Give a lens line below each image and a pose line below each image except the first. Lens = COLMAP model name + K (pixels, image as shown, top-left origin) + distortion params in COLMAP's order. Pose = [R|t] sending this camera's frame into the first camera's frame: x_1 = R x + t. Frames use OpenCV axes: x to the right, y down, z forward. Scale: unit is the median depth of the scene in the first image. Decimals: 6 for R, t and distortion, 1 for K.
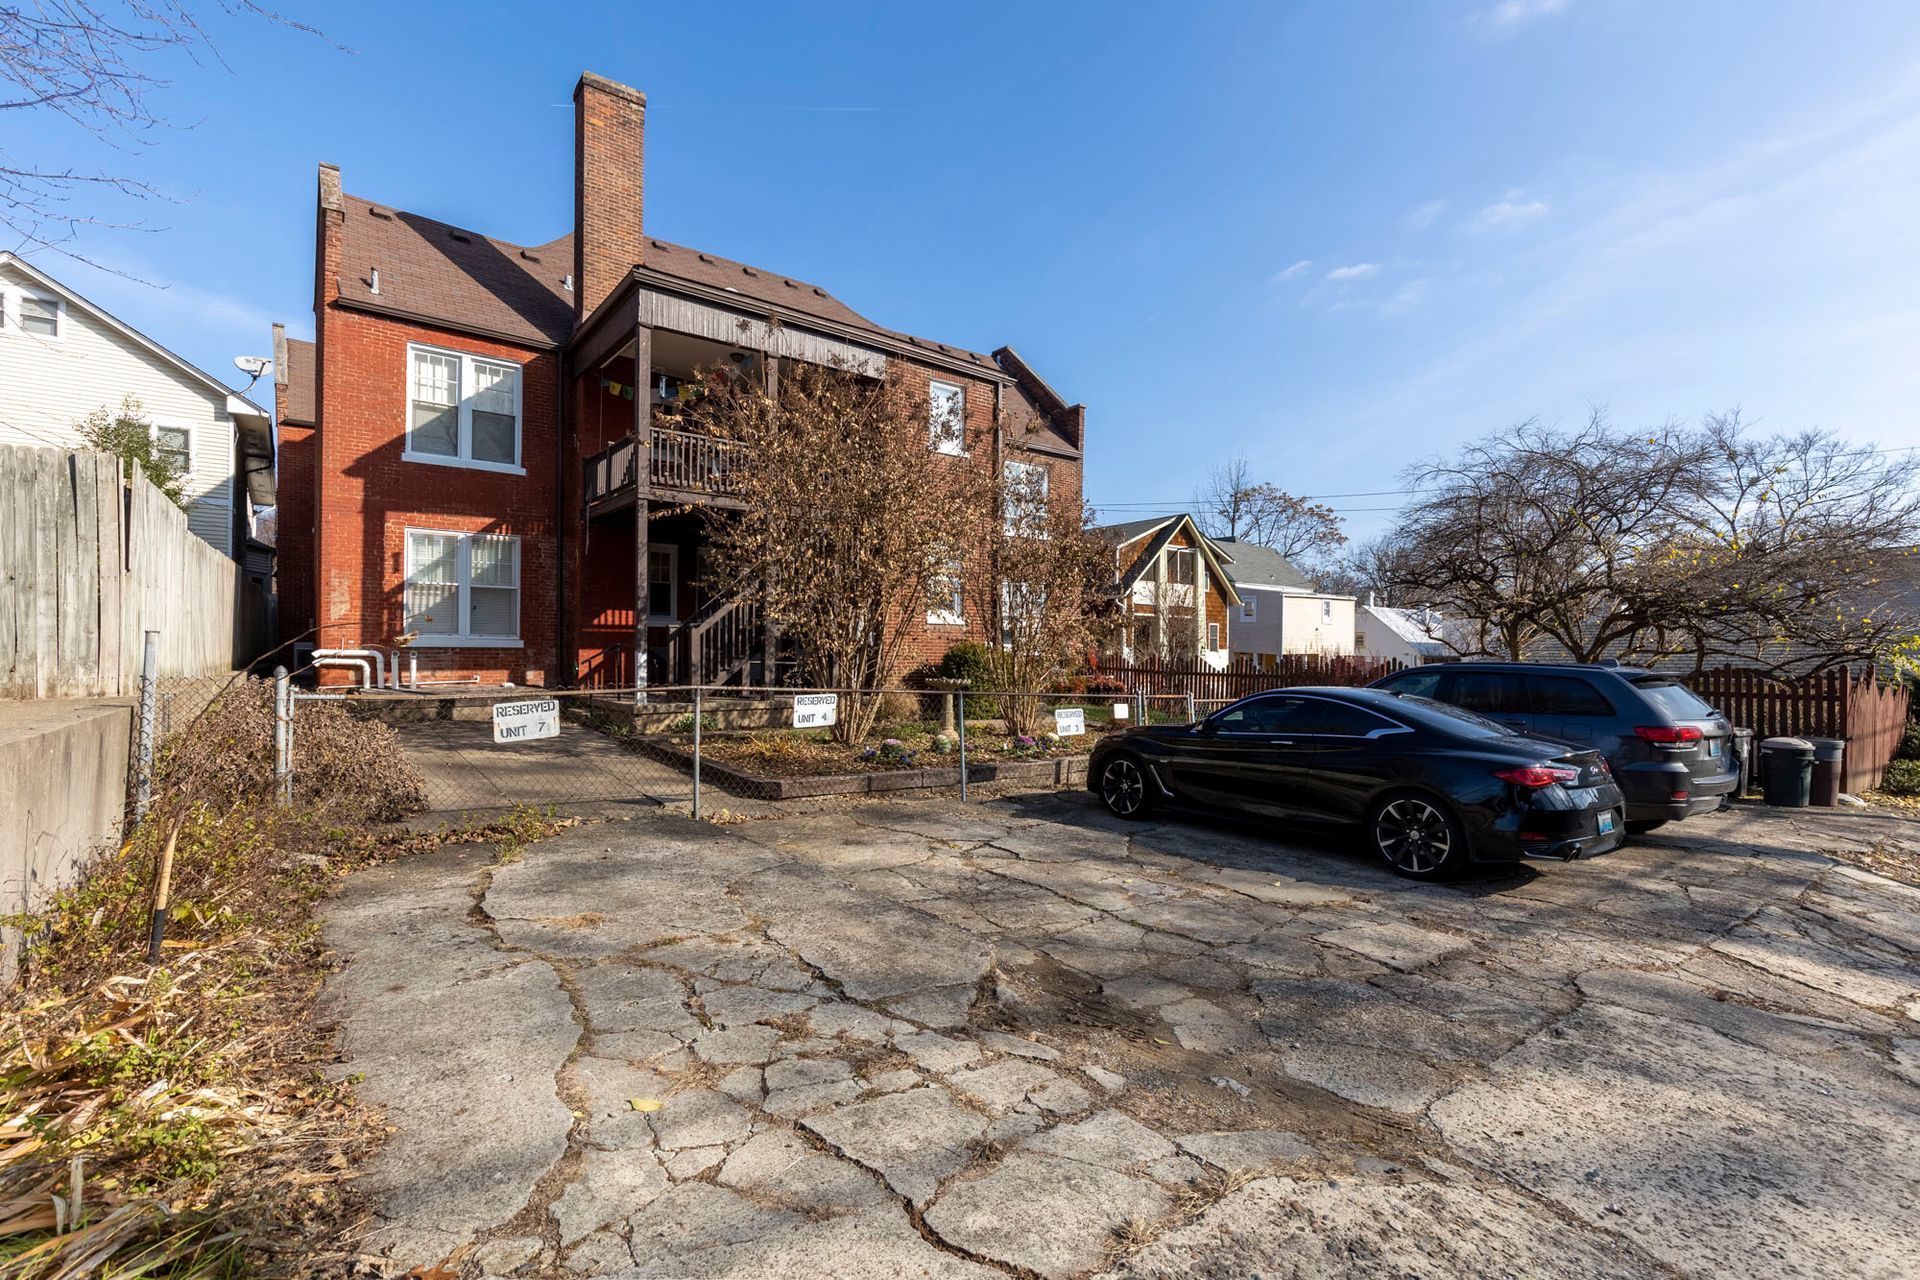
lens RADIAL K [[849.9, 0, 960.0], [0, 849.9, 640.0], [0, 0, 1]] dist [0.002219, 0.000190]
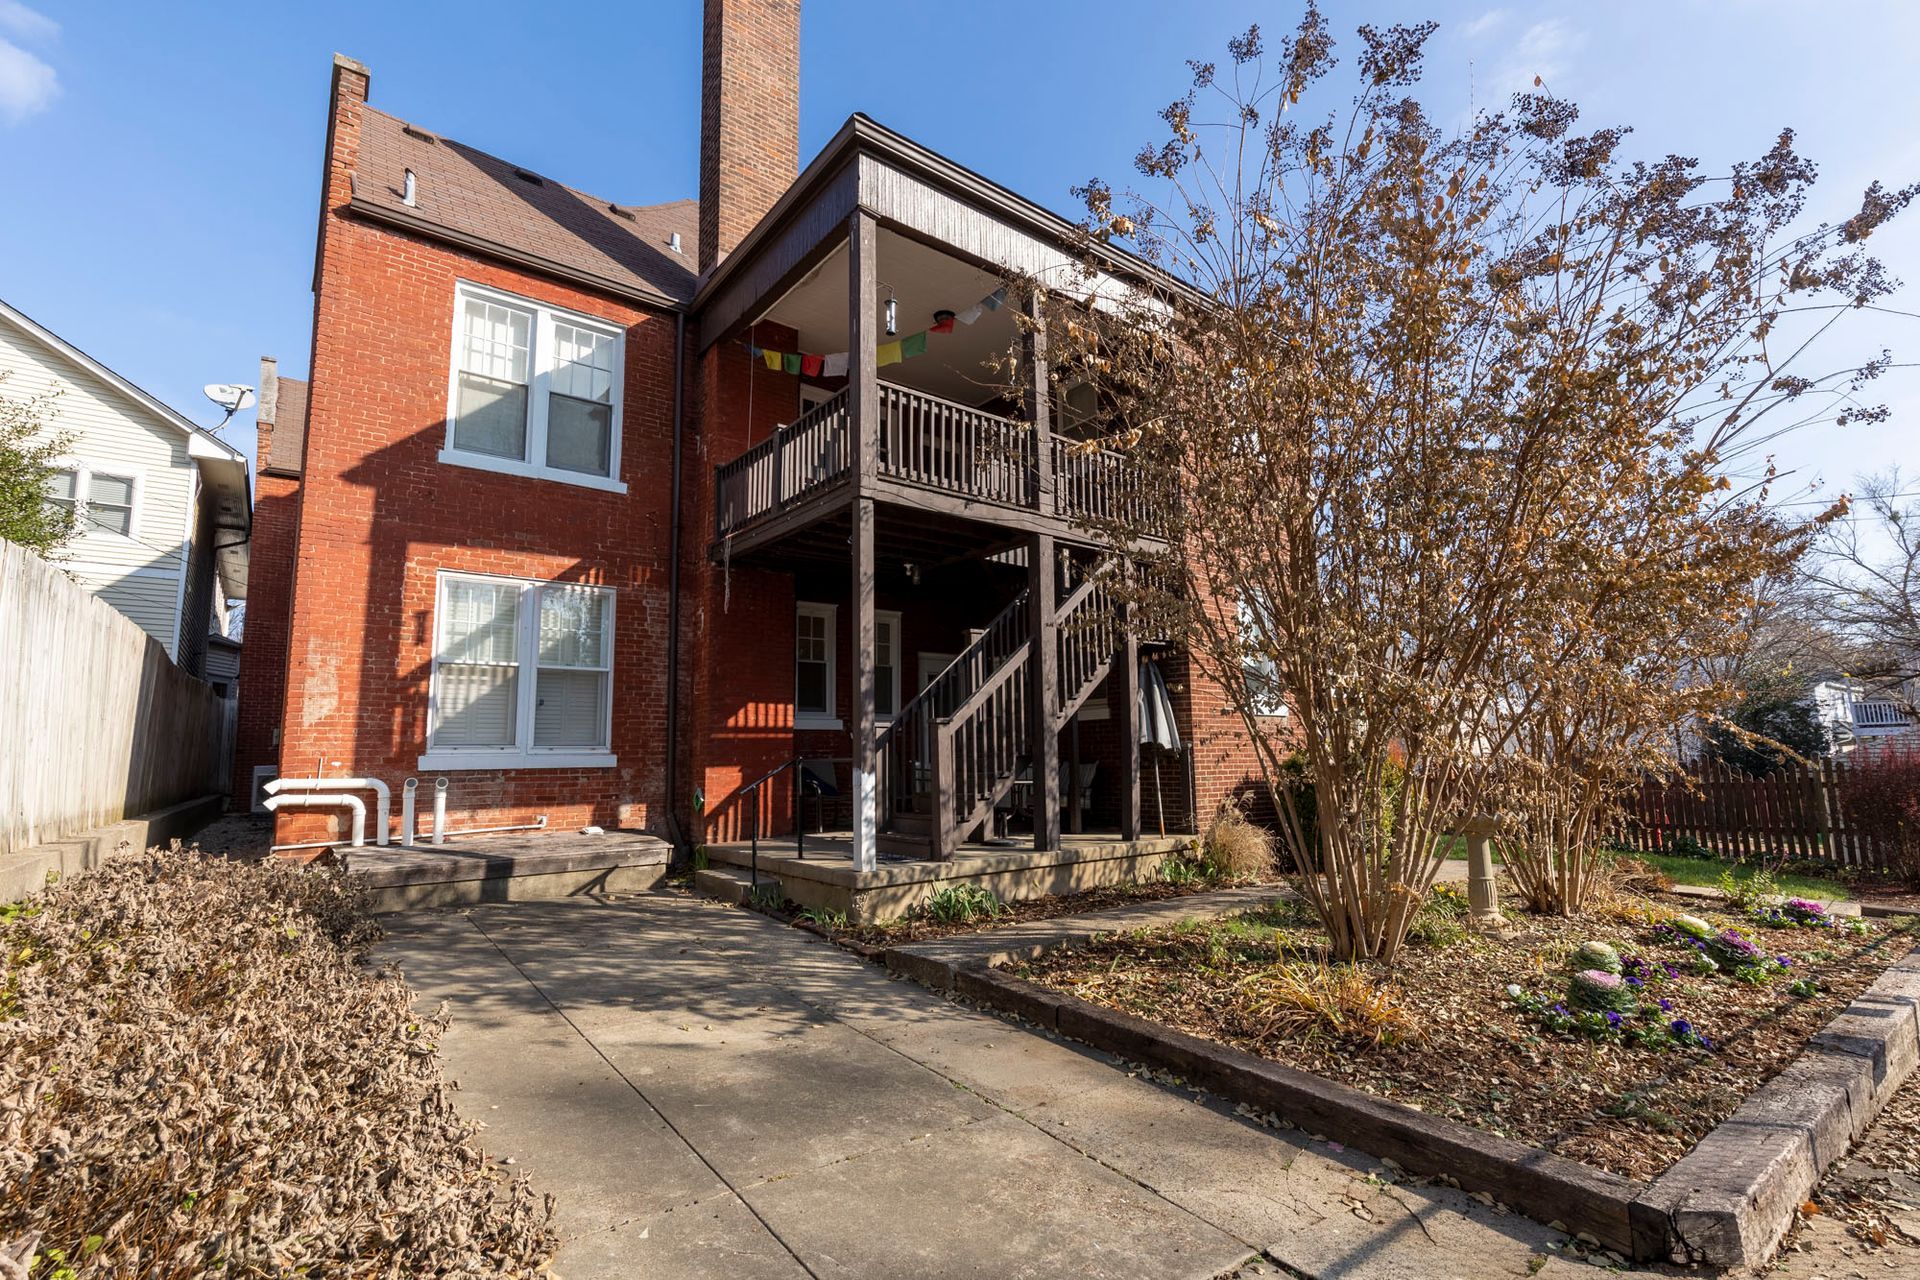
lens RADIAL K [[865.0, 0, 956.7], [0, 865.0, 640.6], [0, 0, 1]] dist [0.003522, 0.000244]
pose [[0.999759, -0.021966, 0.000006, -0.283931], [0.021807, 0.992451, -0.120685, -0.000834], [0.002645, 0.120656, 0.992691, 0.395273]]
